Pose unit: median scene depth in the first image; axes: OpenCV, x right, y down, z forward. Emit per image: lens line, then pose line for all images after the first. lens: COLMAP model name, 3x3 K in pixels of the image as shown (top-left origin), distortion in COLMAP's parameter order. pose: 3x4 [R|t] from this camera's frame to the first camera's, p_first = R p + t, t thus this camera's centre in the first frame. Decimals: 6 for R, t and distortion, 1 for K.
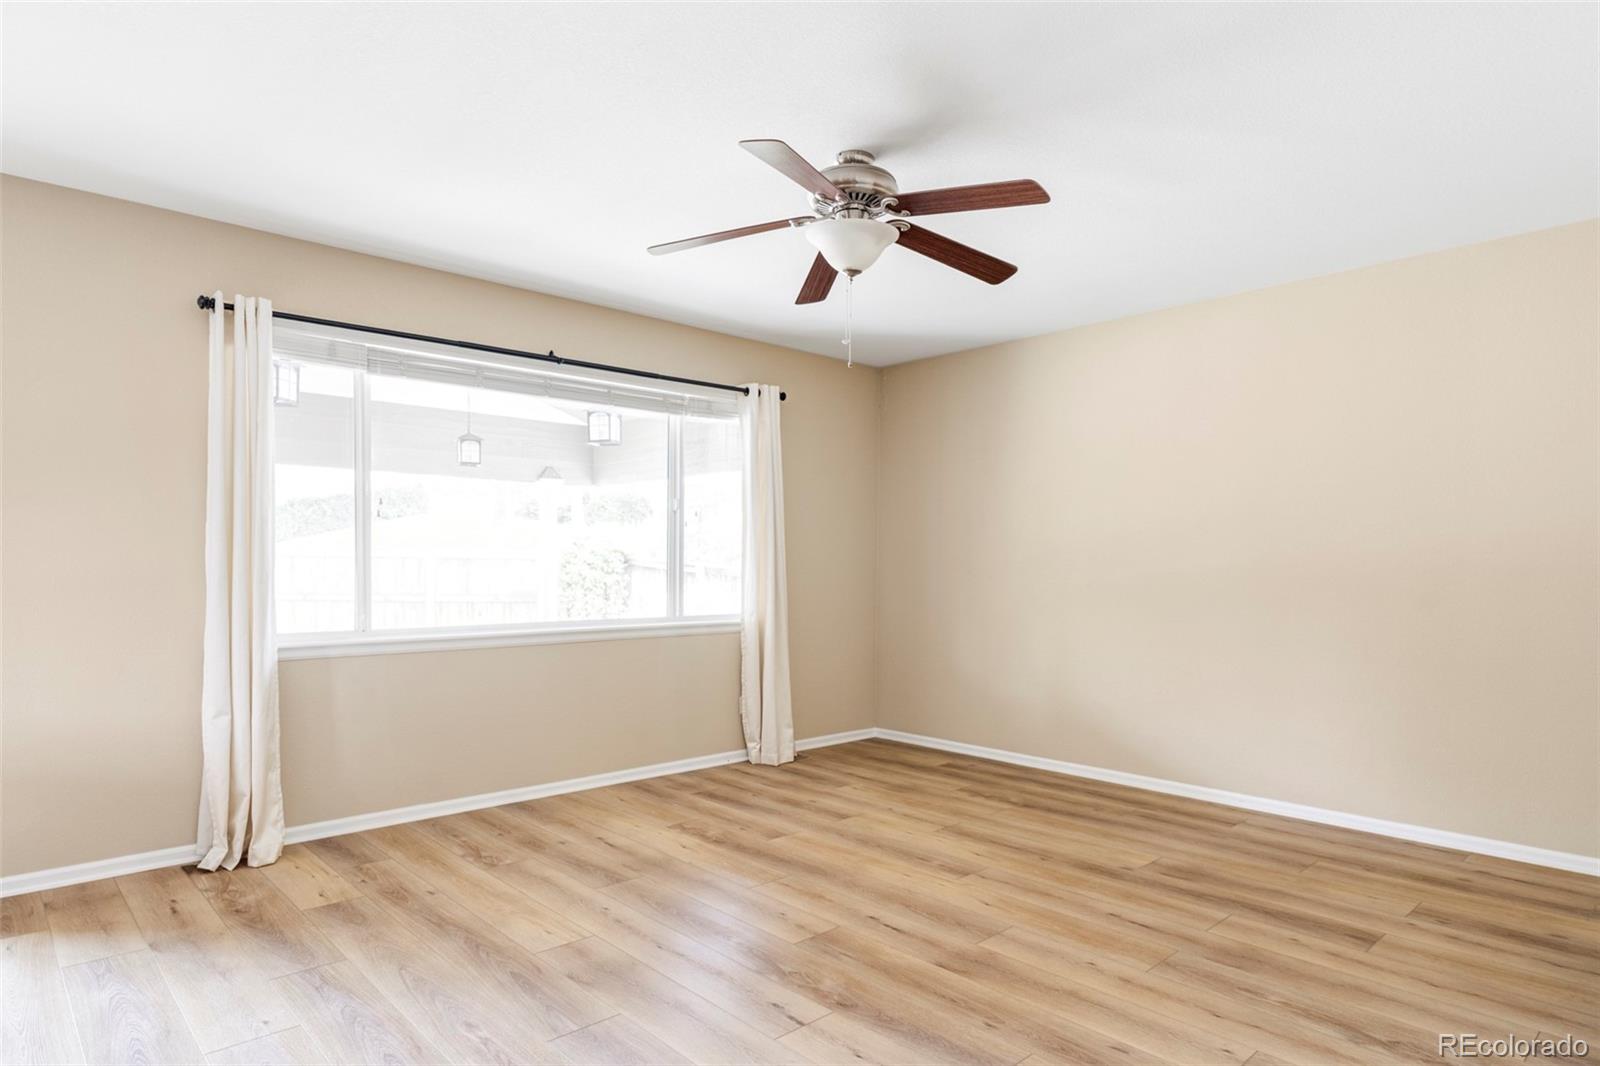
lens RADIAL K [[907.2, 0, 807.9], [0, 907.2, 594.3], [0, 0, 1]] dist [-0.000176, 0.000424]
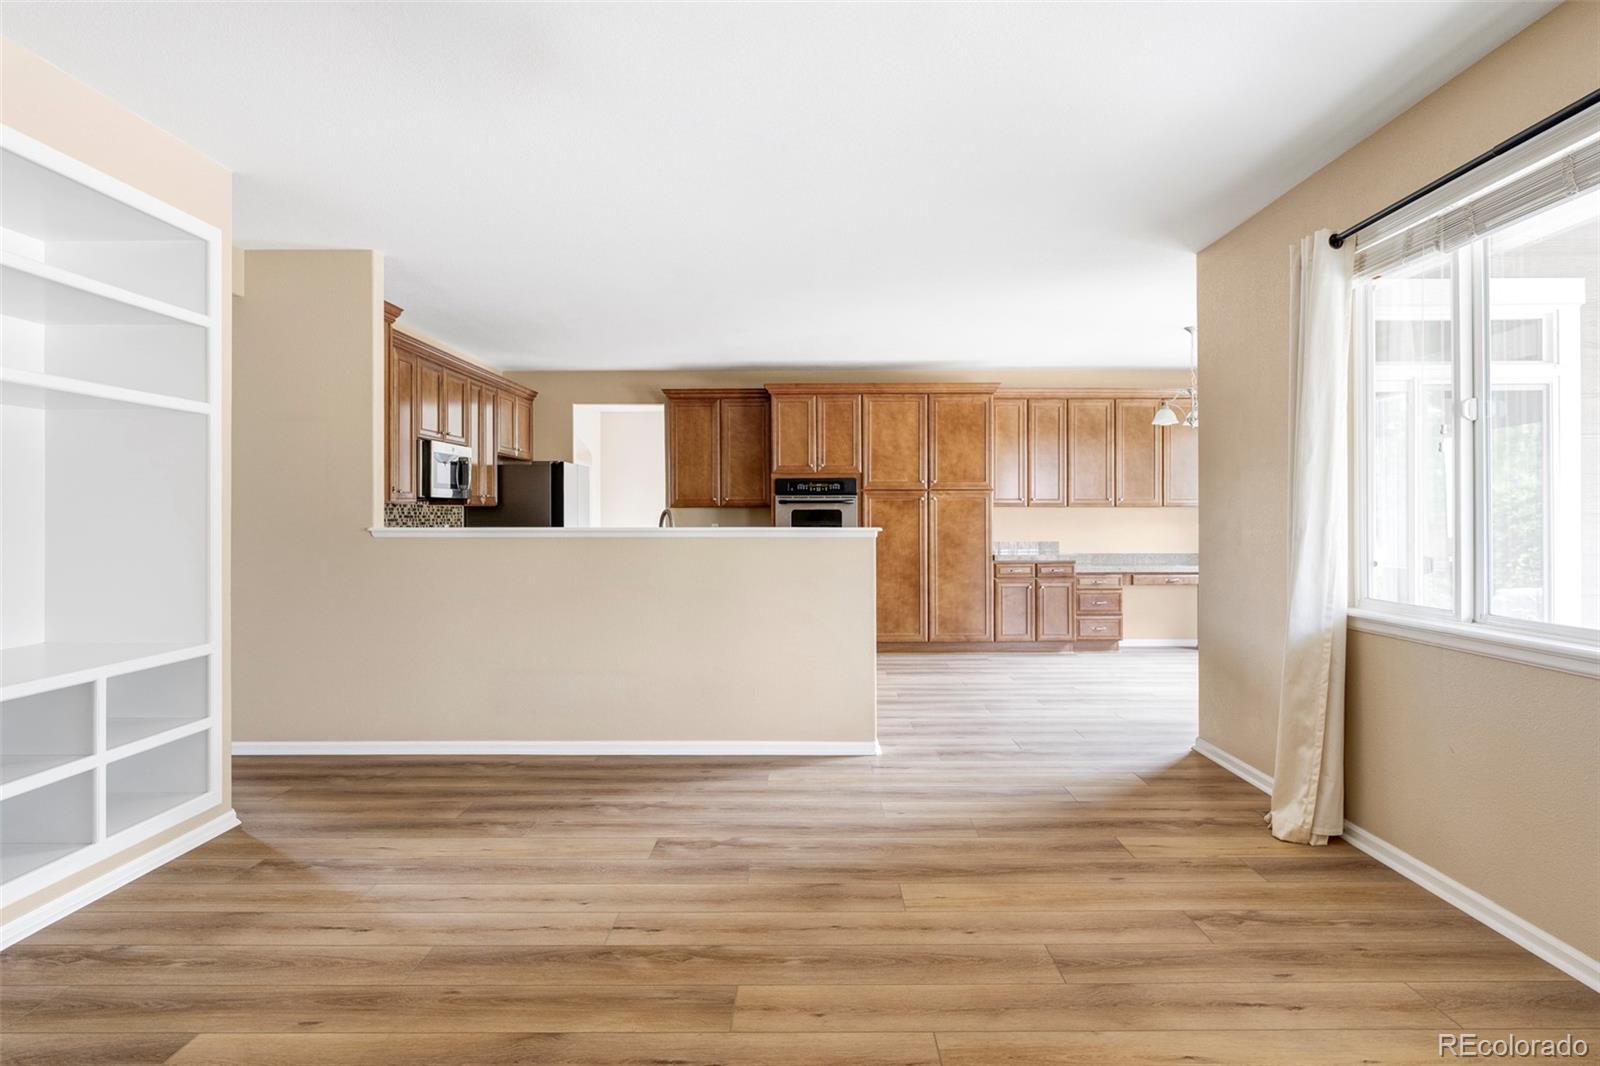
lens RADIAL K [[902.3, 0, 800.0], [0, 902.3, 533.0], [0, 0, 1]] dist [-0.001410, -0.000679]
pose [[-0.691433, 0.005281, -0.722421, 0.425767], [-0.027966, 0.999028, 0.034069, -0.038009], [0.721899, 0.043760, -0.690613, 1.278991]]
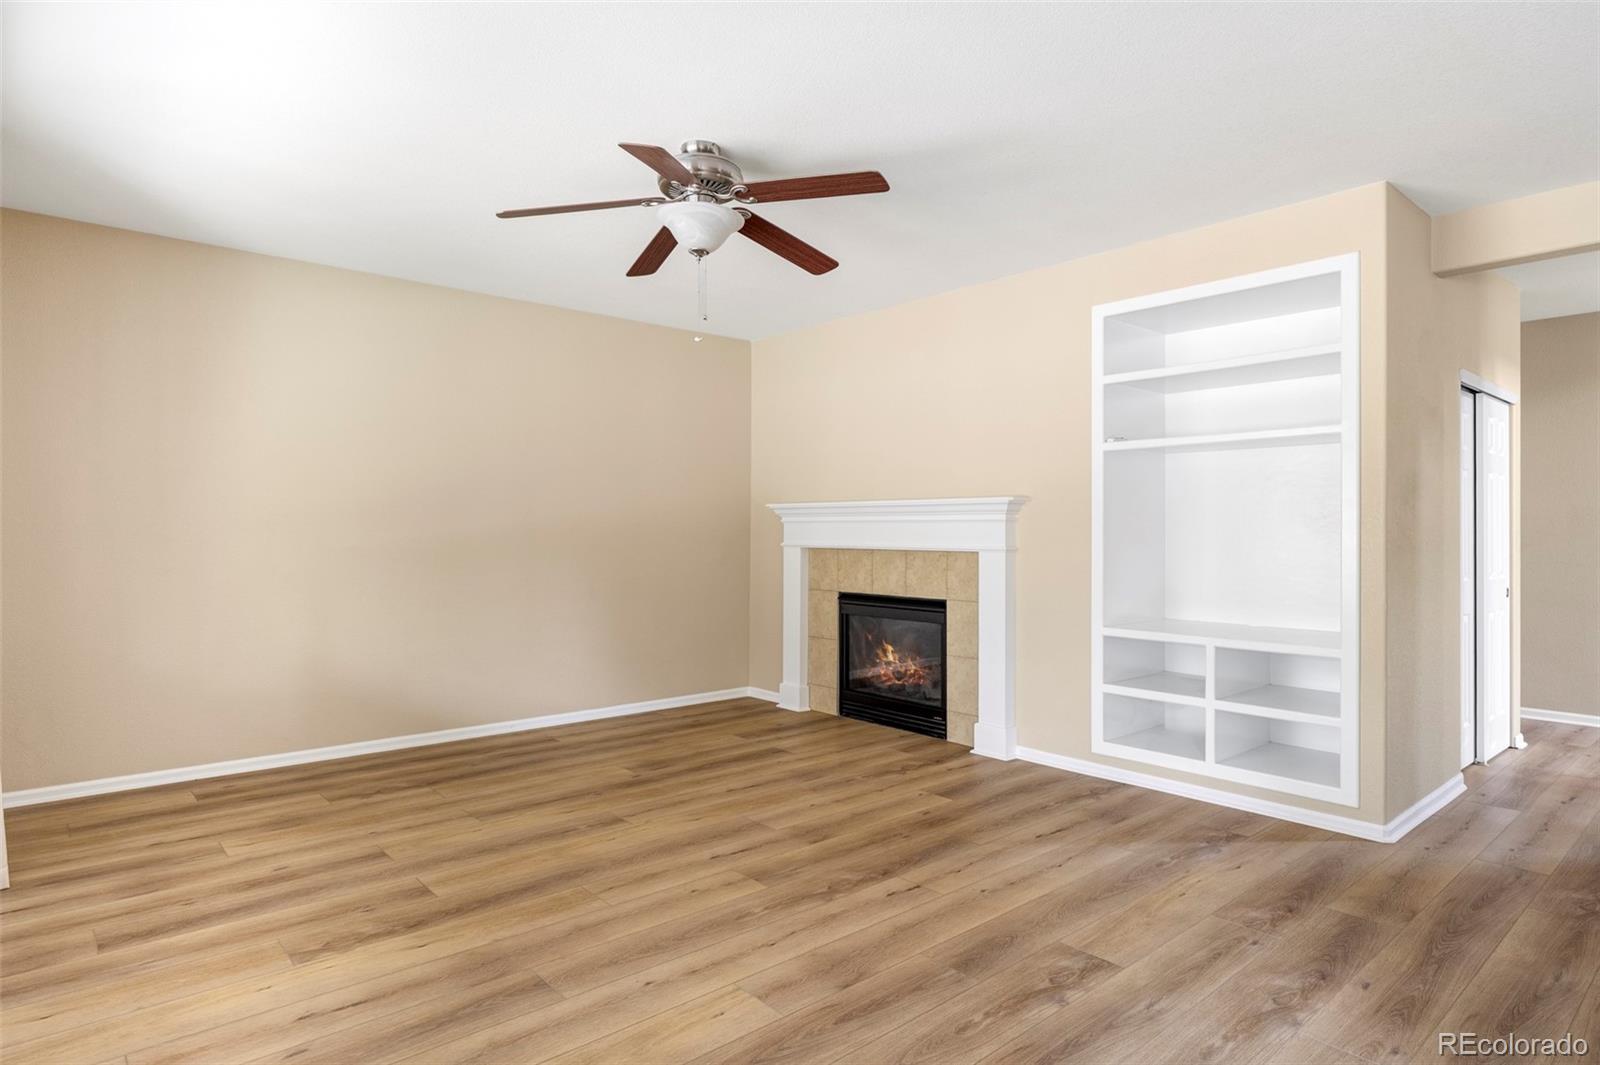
lens RADIAL K [[902.3, 0, 800.0], [0, 902.3, 532.5], [0, 0, 1]] dist [-0.001410, -0.000679]
pose [[0.033346, -0.009708, 0.999397, -0.855306], [0.029507, 0.999527, 0.008725, -0.027440], [-0.999008, 0.029198, 0.033616, 0.743185]]
